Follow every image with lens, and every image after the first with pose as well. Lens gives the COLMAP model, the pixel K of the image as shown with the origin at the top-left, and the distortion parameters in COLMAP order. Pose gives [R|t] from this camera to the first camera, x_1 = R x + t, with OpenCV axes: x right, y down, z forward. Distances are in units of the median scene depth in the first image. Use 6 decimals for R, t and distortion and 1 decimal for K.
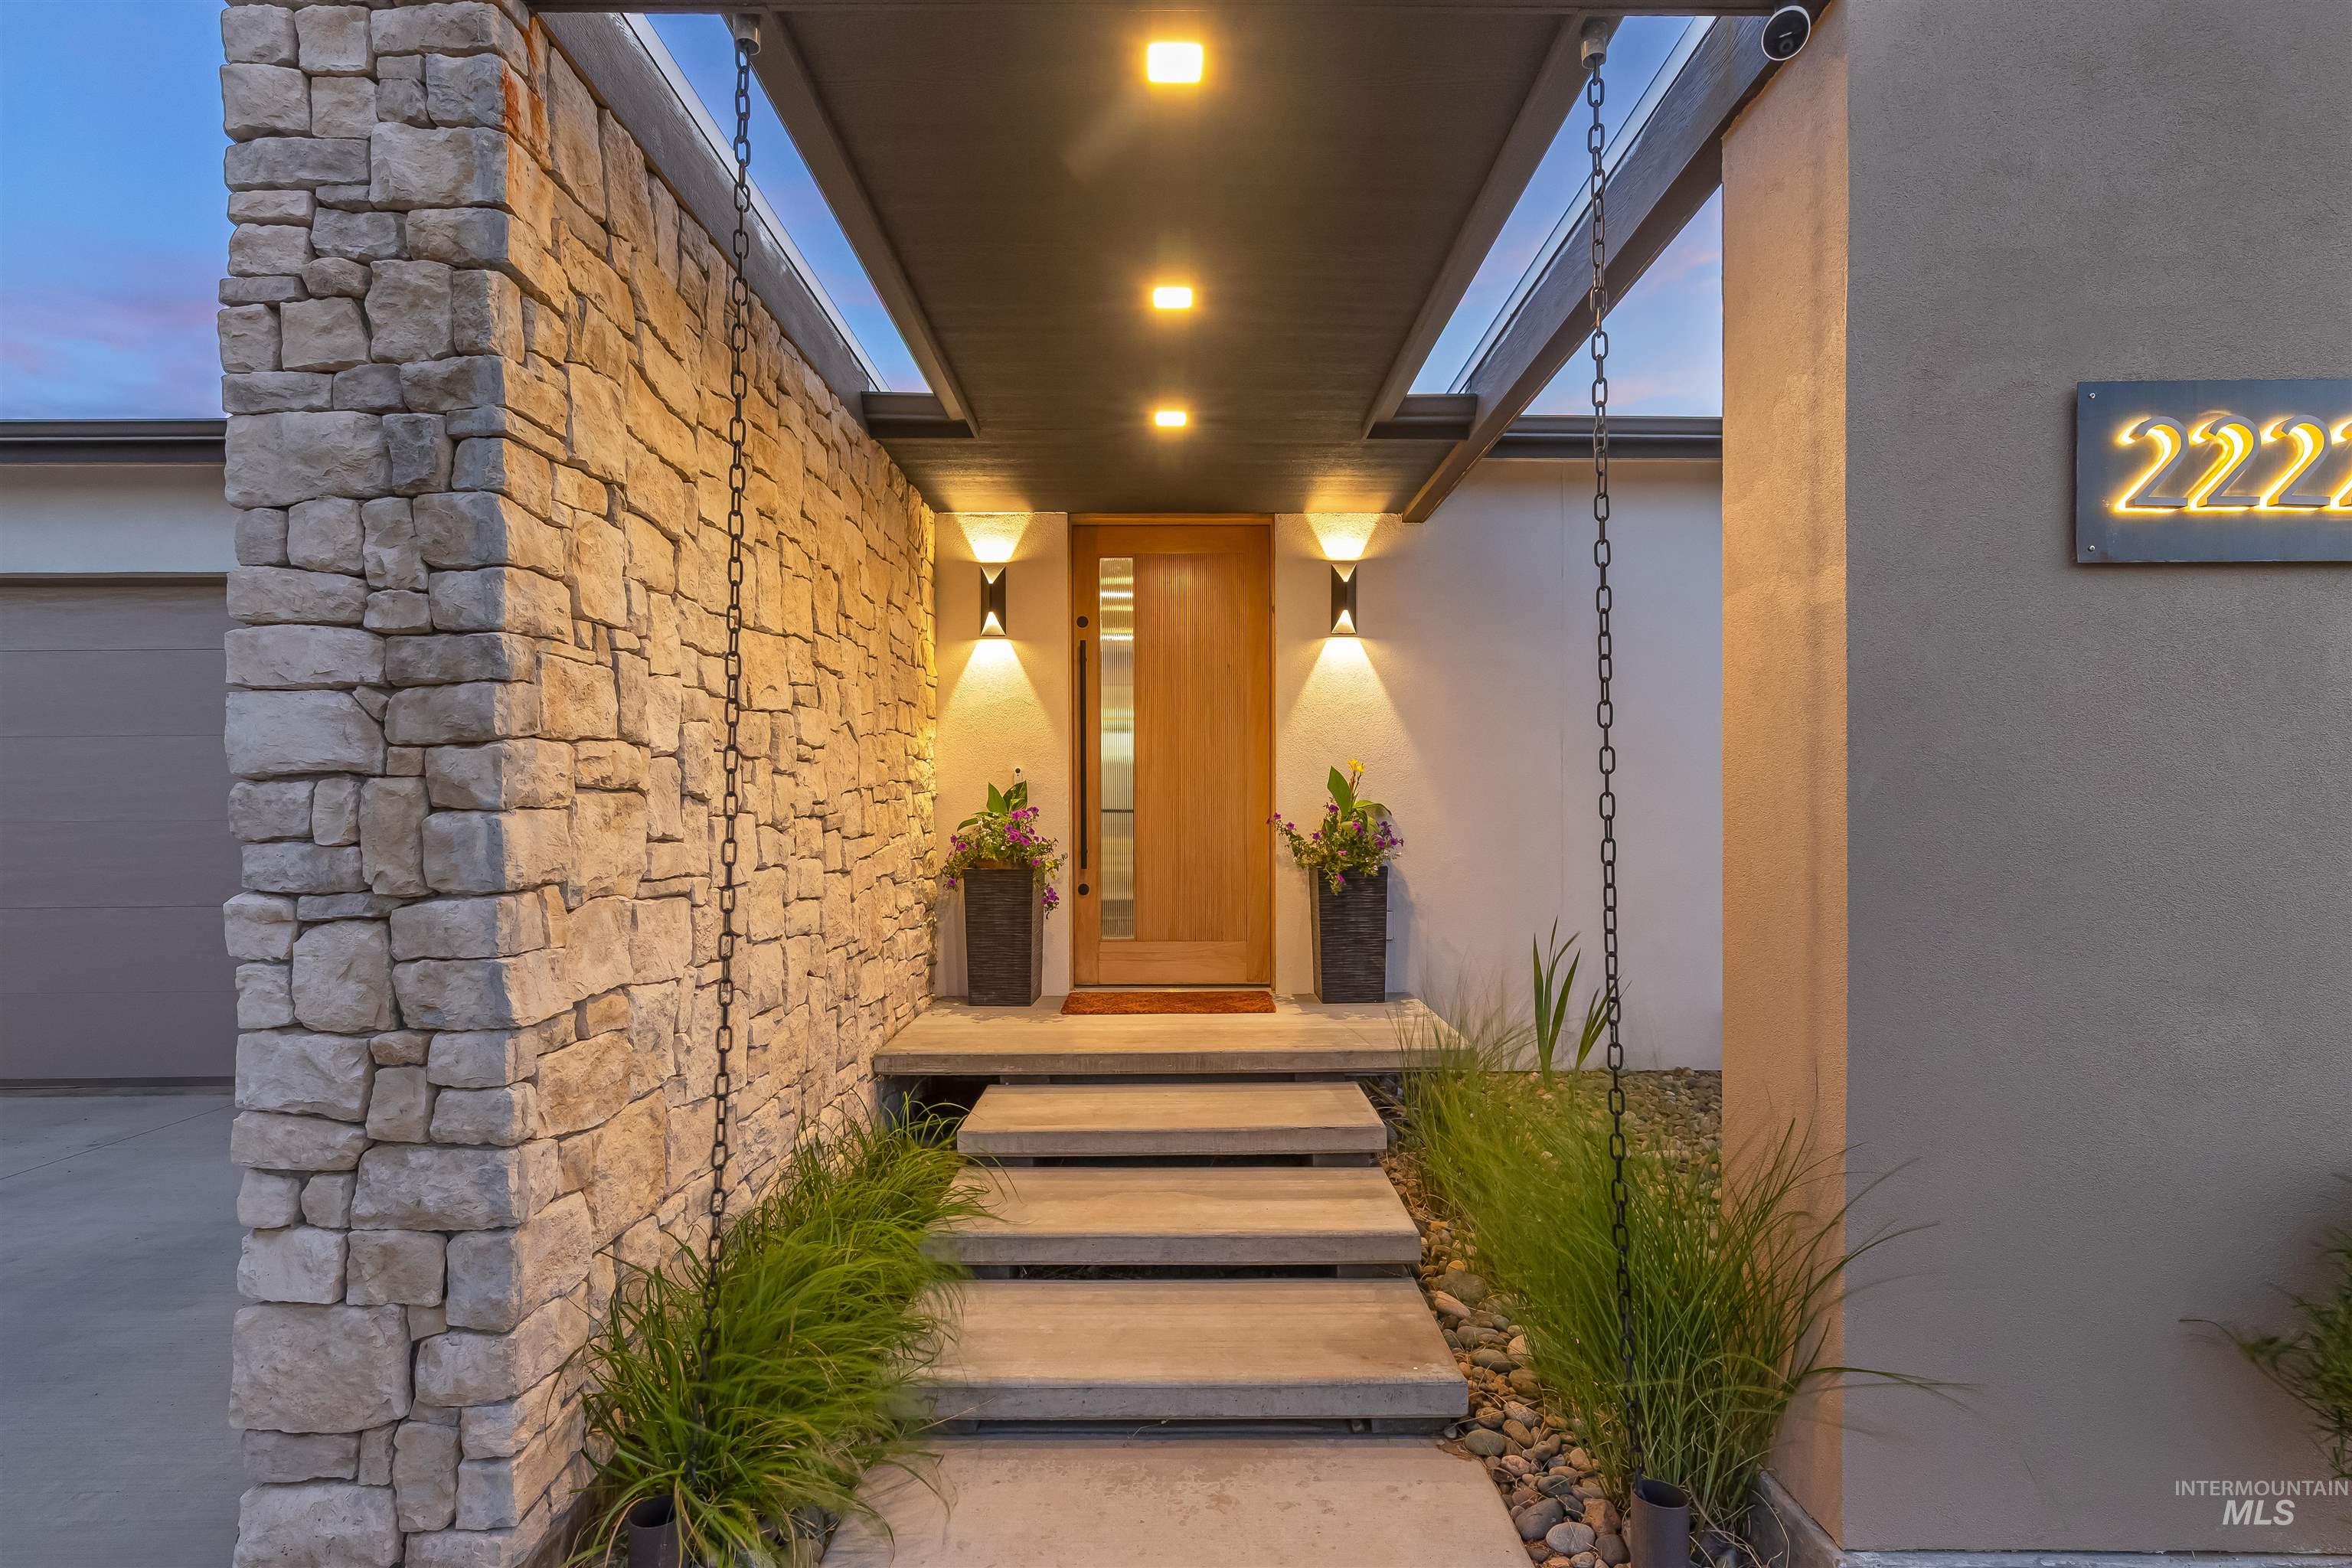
lens RADIAL K [[1060.1, 0, 1173.8], [0, 1060.1, 797.2], [0, 0, 1]] dist [-0.000629, -0.000402]
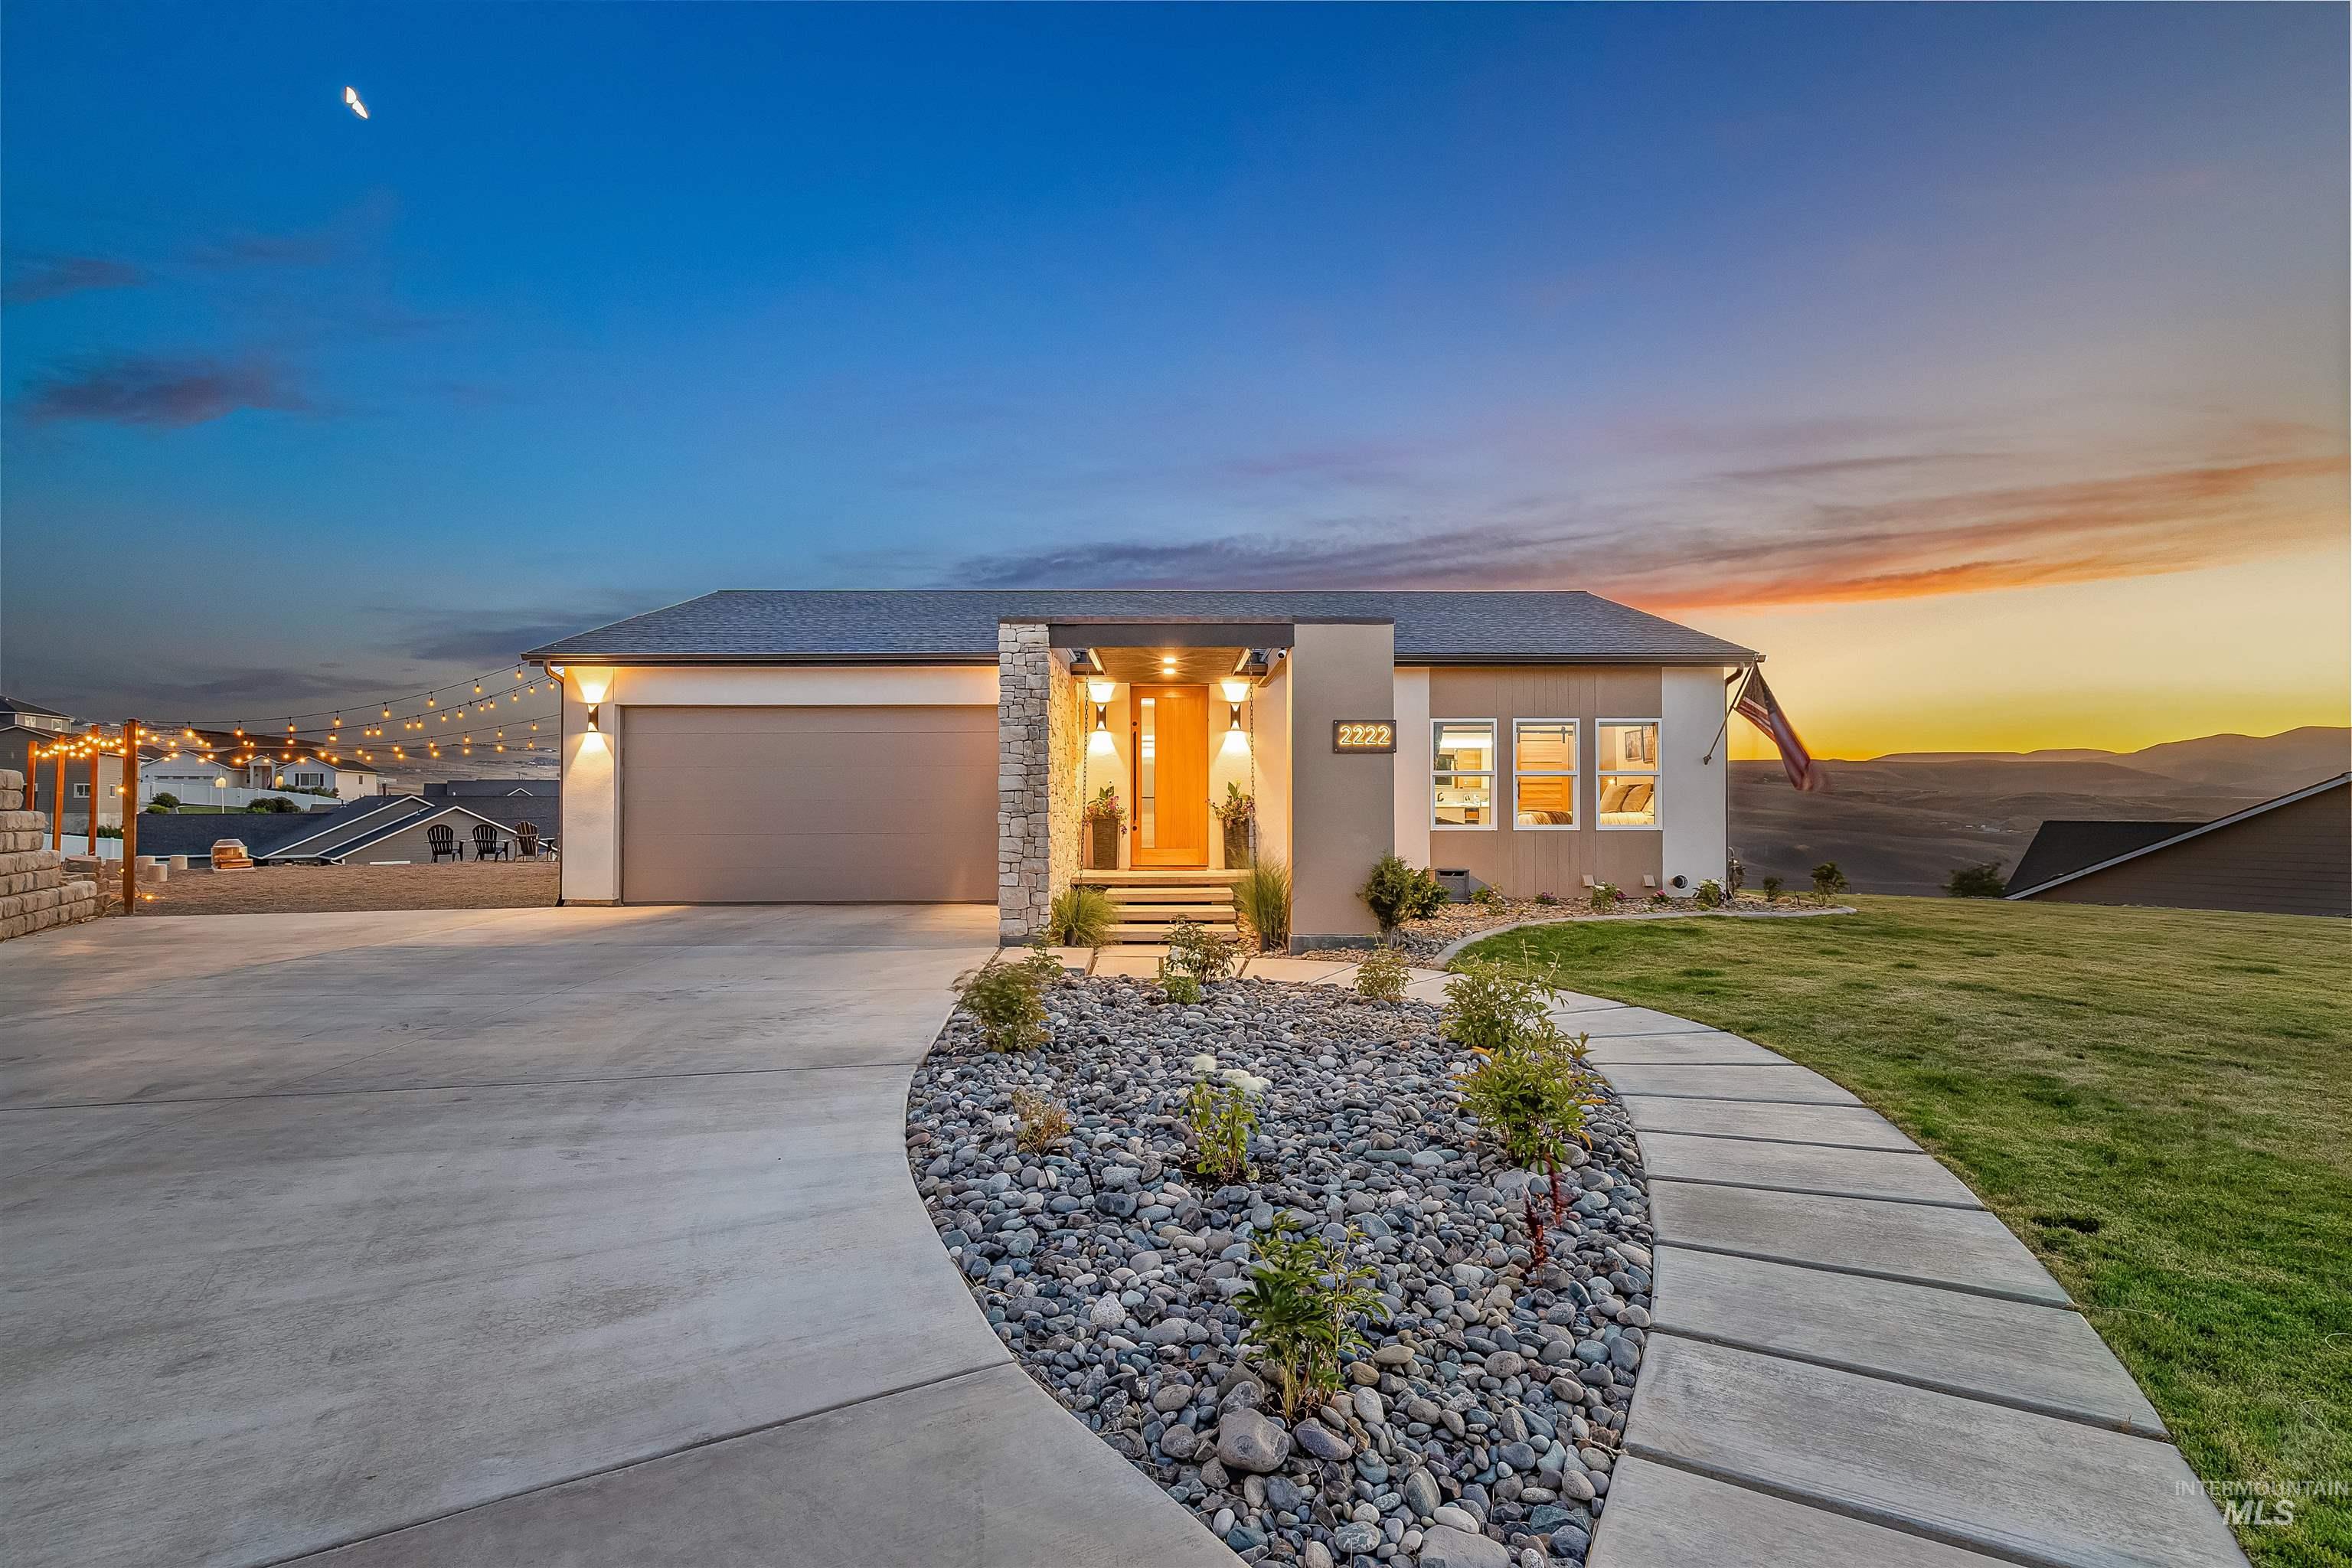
lens RADIAL K [[1060.1, 0, 1176.8], [0, 1060.1, 792.0], [0, 0, 1]] dist [-0.000629, -0.000402]
pose [[0.999993, 0.002259, 0.002841, 0.009221], [-0.002281, 0.999967, 0.007773, -0.021885], [-0.002824, -0.007780, 0.999966, -1.703656]]
